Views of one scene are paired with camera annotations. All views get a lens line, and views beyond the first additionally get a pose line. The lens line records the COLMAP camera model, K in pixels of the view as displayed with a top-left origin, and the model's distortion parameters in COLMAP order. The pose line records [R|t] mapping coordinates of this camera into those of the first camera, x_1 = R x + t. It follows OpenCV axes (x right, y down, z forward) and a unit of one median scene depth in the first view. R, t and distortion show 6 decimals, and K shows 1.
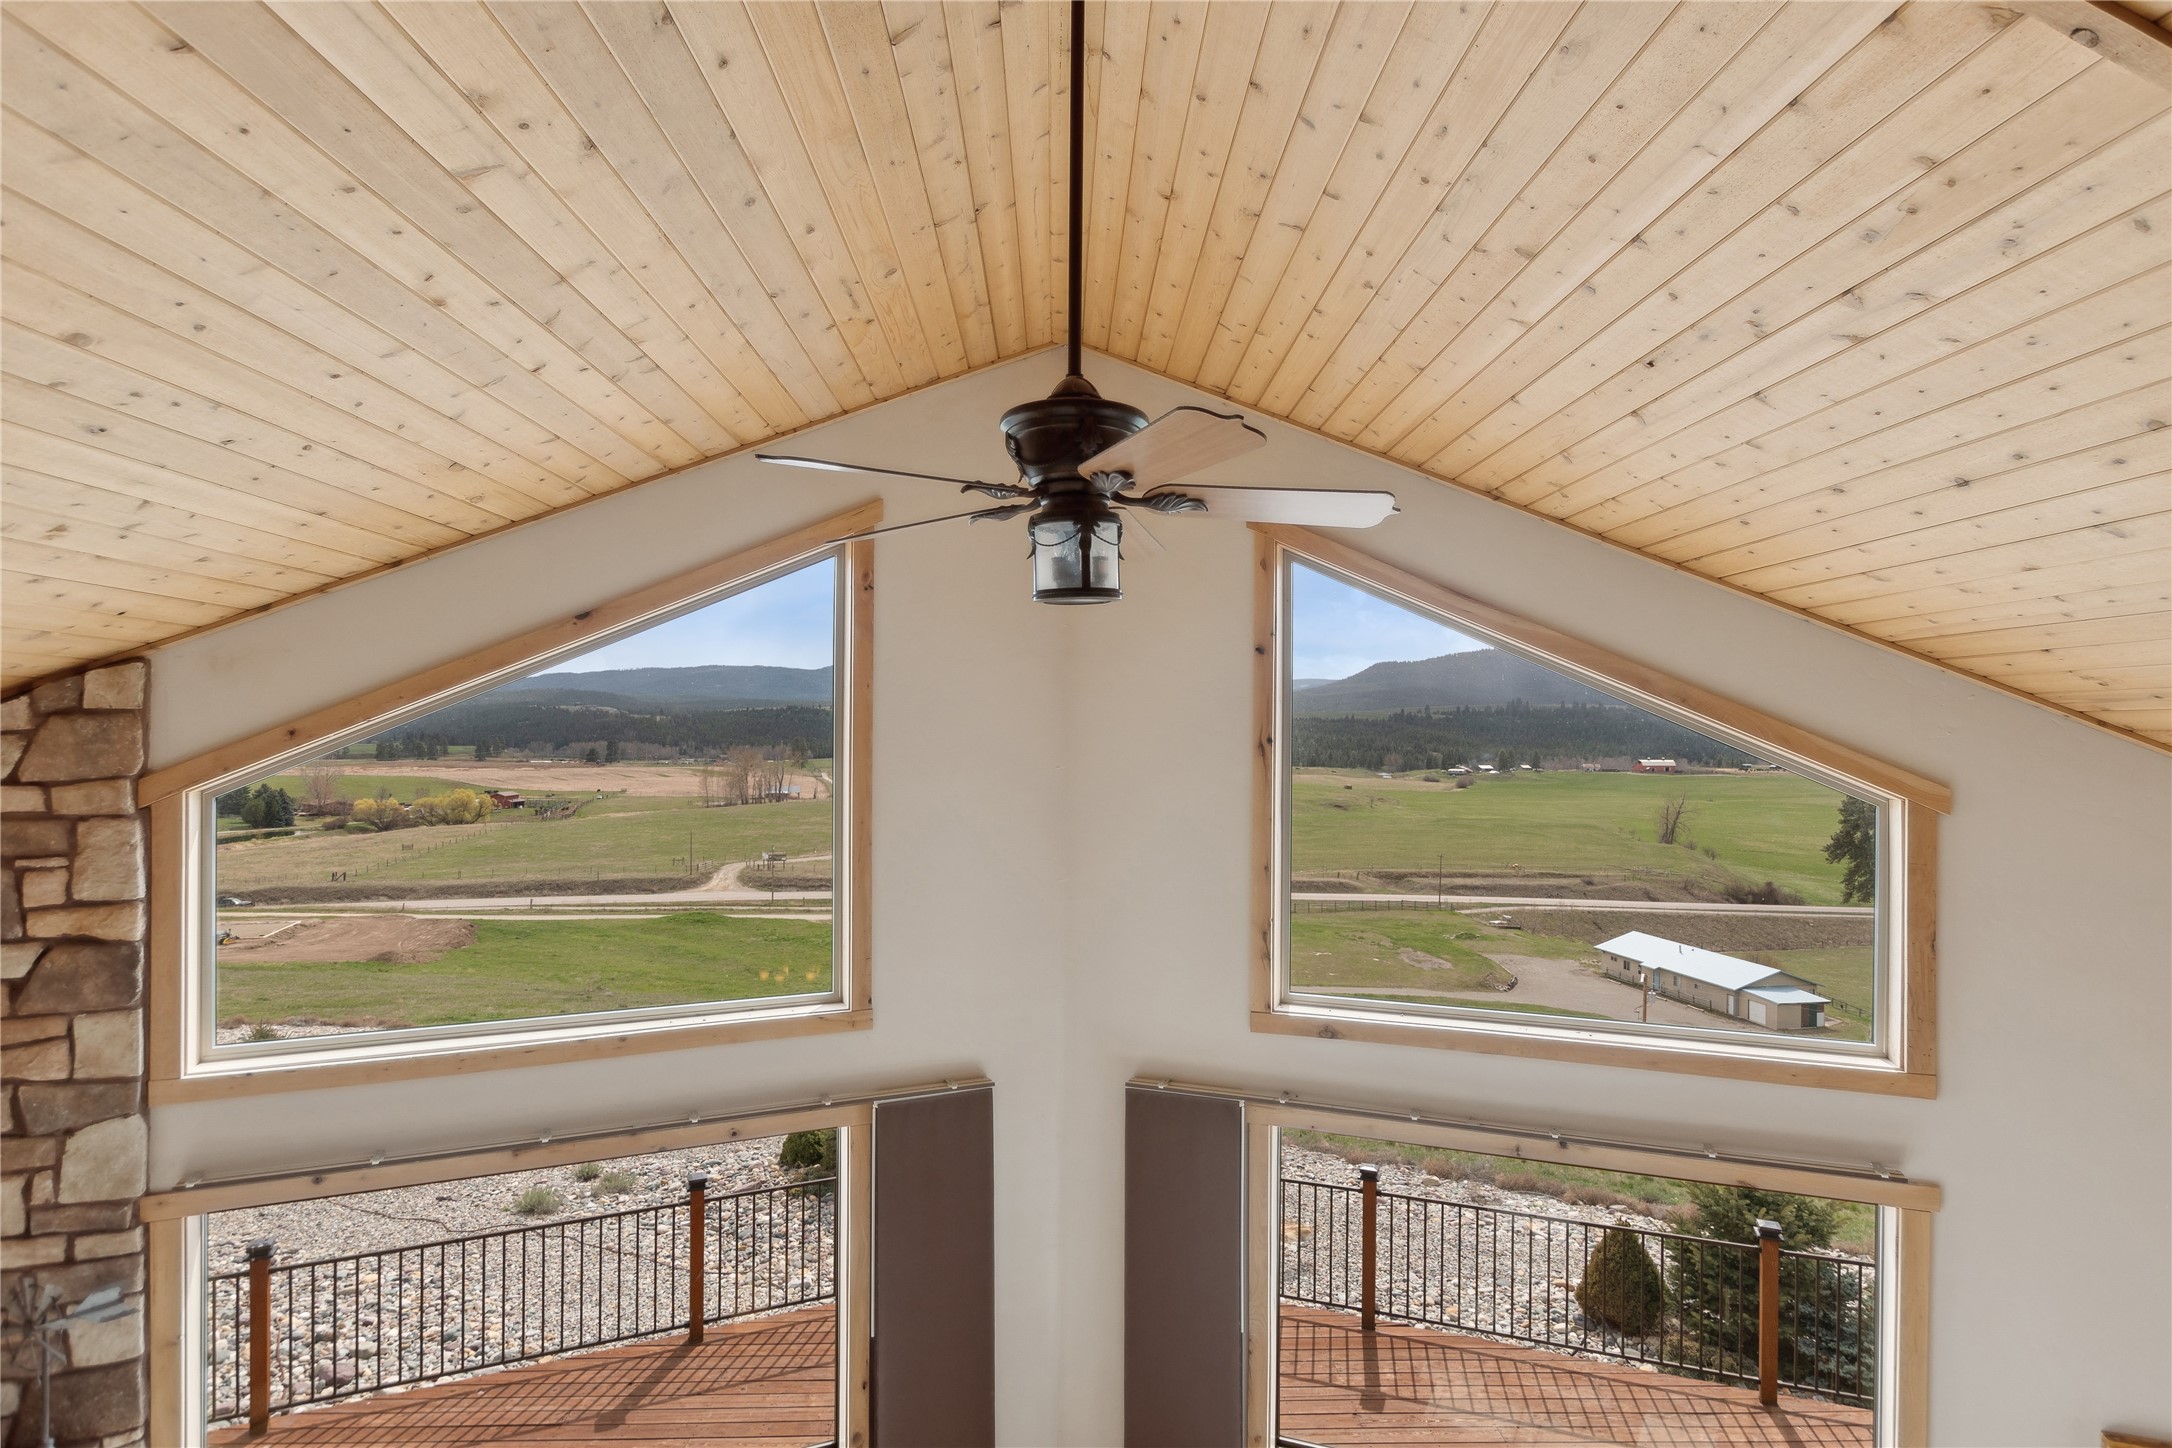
lens RADIAL K [[1122.2, 0, 1097.3], [0, 1122.2, 747.1], [0, 0, 1]] dist [-0.000251, 0.000104]
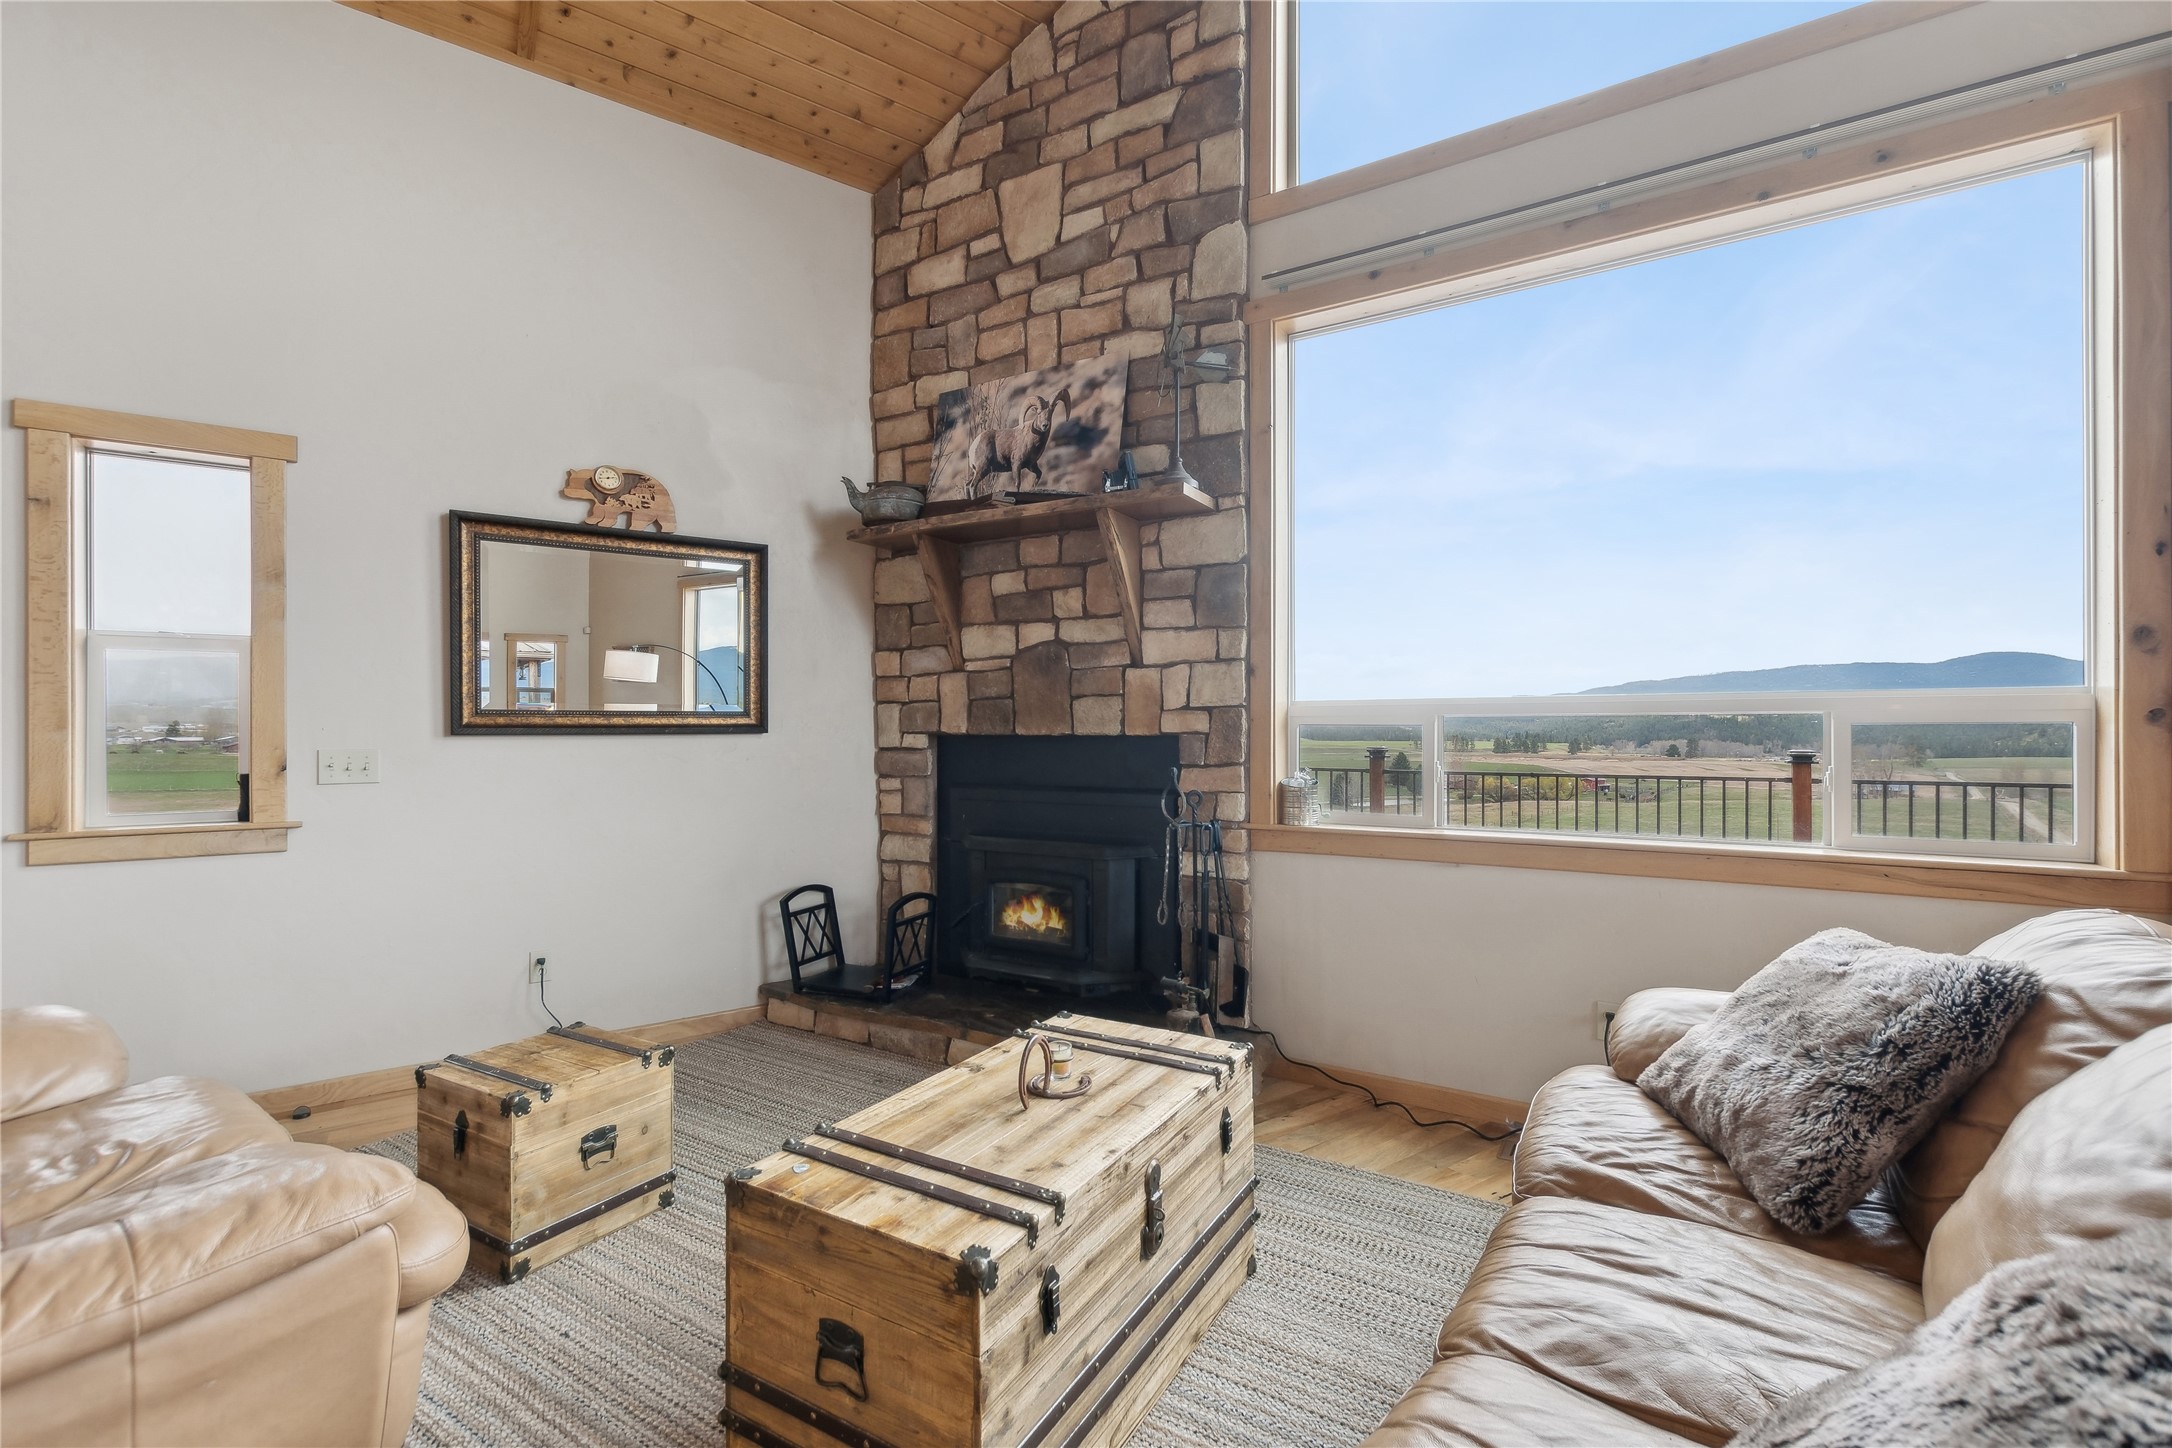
lens RADIAL K [[952.6, 0, 1086.0], [0, 952.6, 724.0], [0, 0, 1]] dist [0.000404, -0.000780]
pose [[0.561095, -0.013208, -0.827646, -0.146736], [-0.005199, 0.999797, -0.019479, 0.878630], [0.827735, 0.015232, 0.560912, 0.336155]]
